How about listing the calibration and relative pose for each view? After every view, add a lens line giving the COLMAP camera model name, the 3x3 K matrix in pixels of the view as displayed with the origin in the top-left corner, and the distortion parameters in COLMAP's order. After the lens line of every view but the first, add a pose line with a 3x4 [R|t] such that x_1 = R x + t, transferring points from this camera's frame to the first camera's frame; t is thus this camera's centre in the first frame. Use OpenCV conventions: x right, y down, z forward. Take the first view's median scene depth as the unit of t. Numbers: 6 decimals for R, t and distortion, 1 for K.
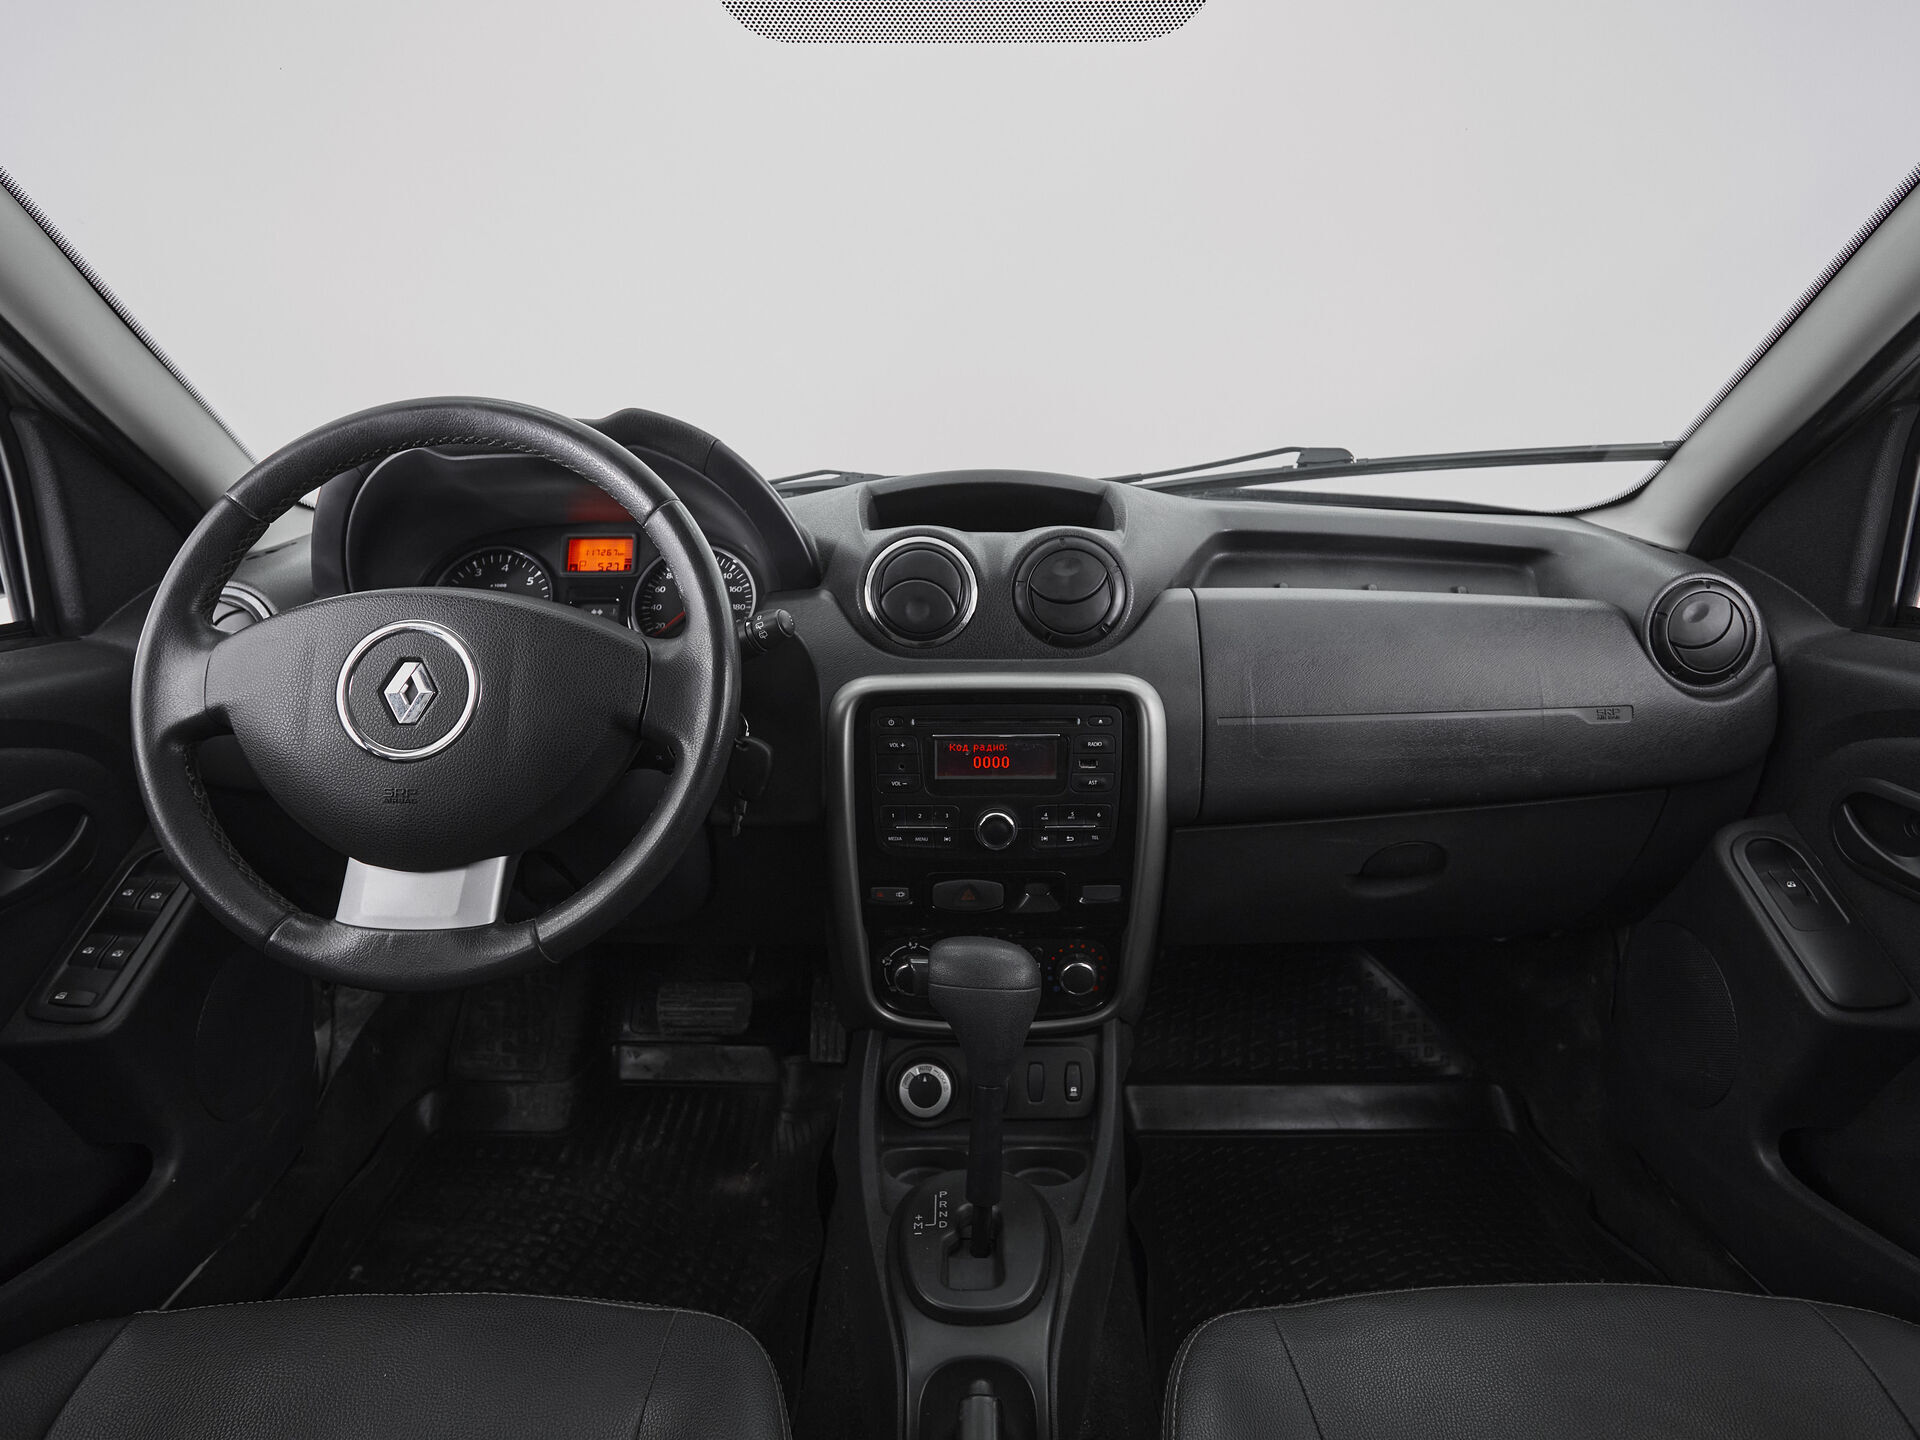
lens RADIAL K [[1045.4, 0, 961.0], [0, 1045.4, 716.9], [0, 0, 1]] dist [-0.007898, 0.000306]
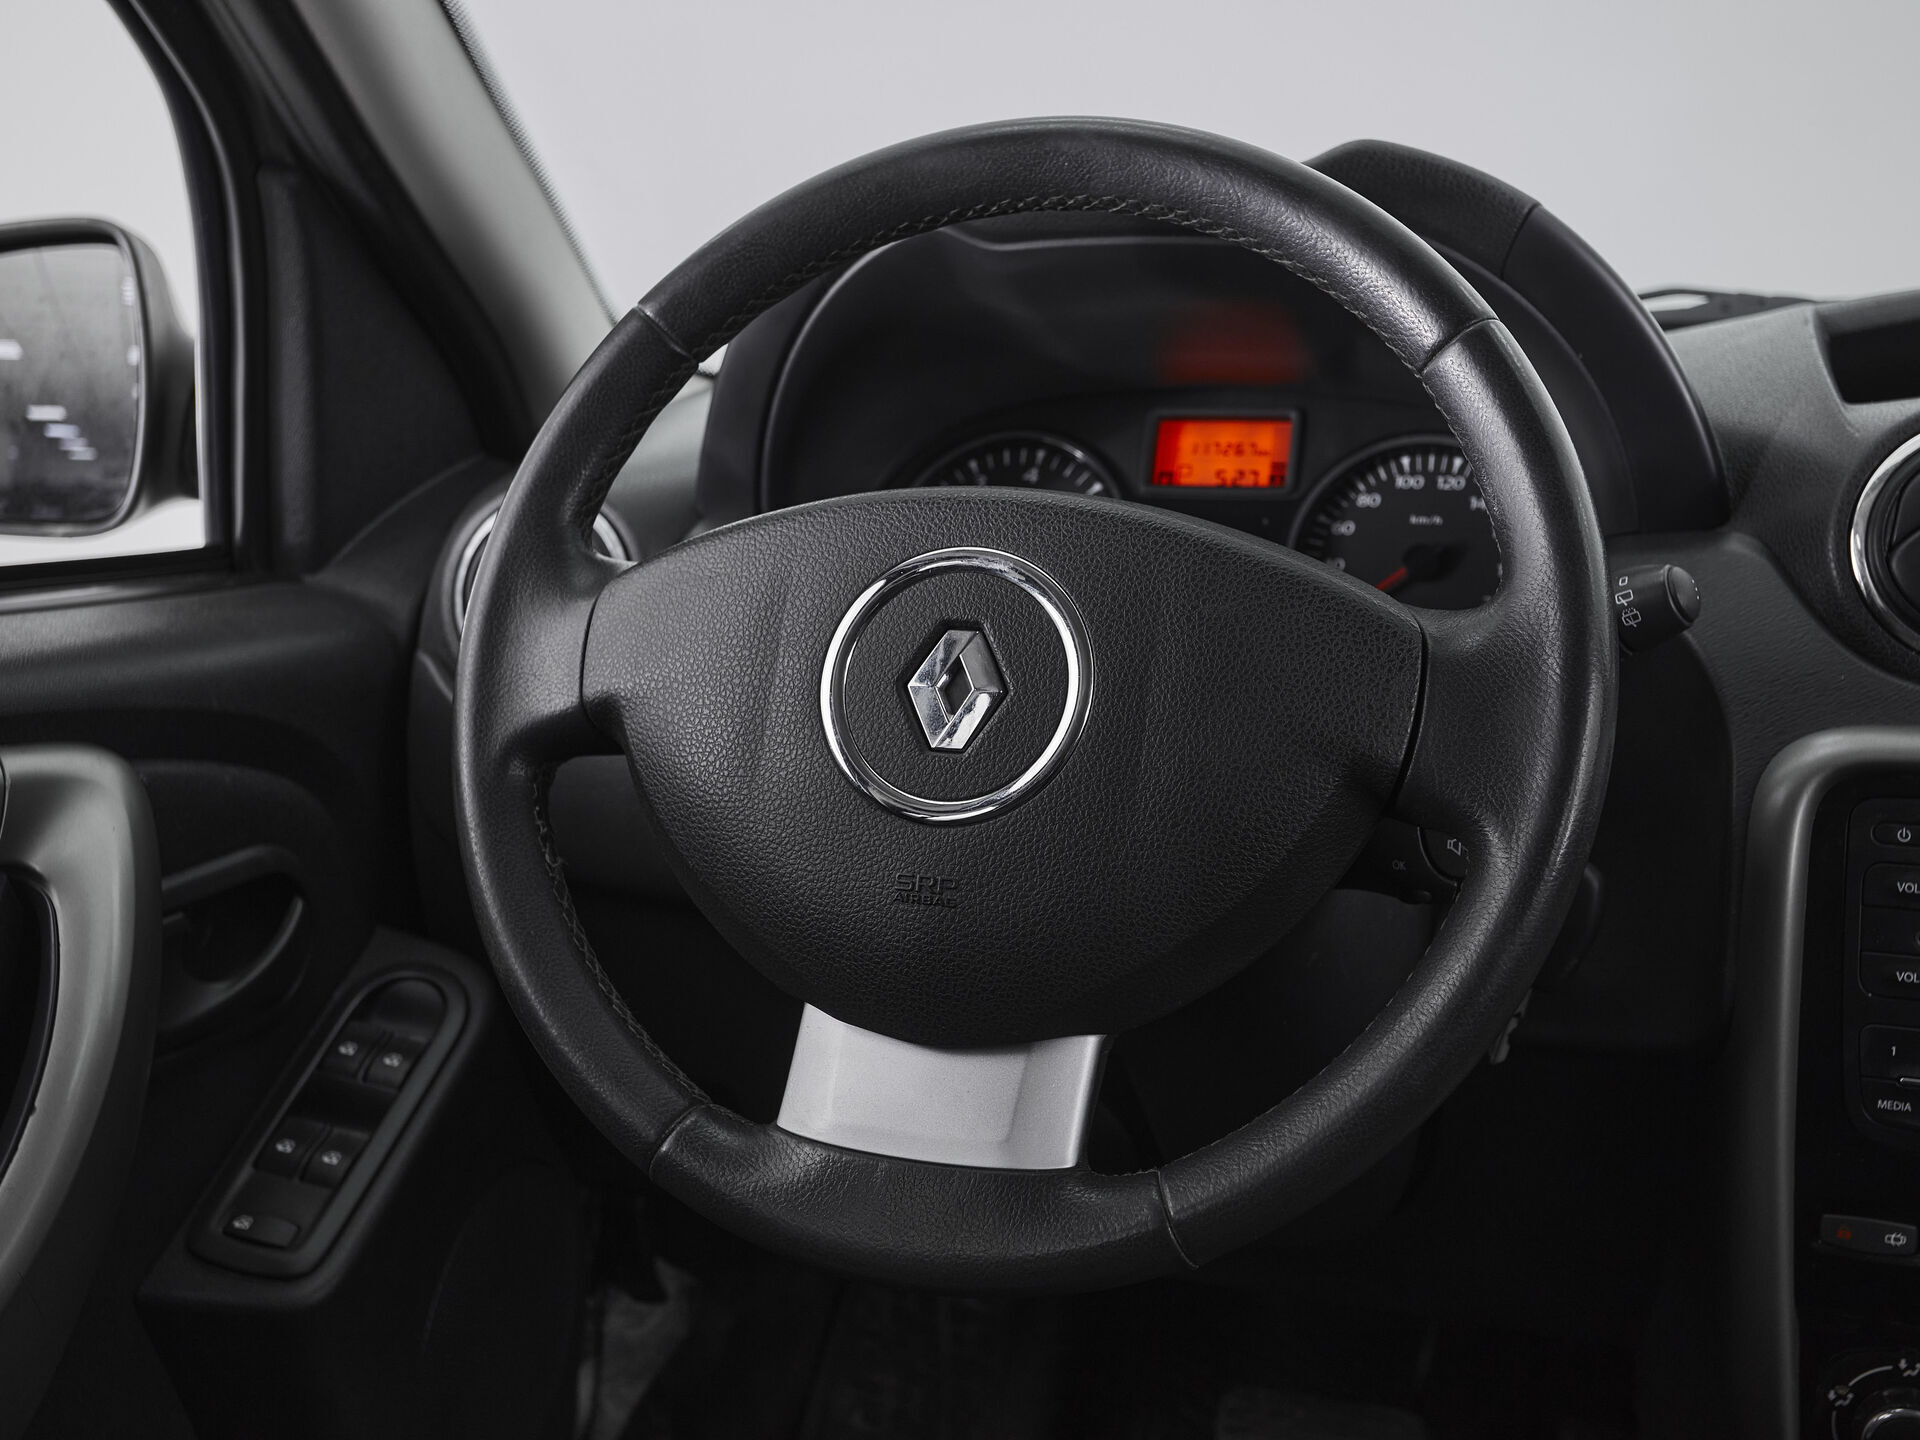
lens RADIAL K [[2319.5, 0, 959.9], [0, 2319.5, 713.0], [0, 0, 1]] dist [0.037455, 0.000000]
pose [[0.943520, 0.056051, -0.326539, -0.117794], [-0.078415, 0.995362, -0.055721, 0.037938], [0.321901, 0.078180, 0.943540, -0.045714]]
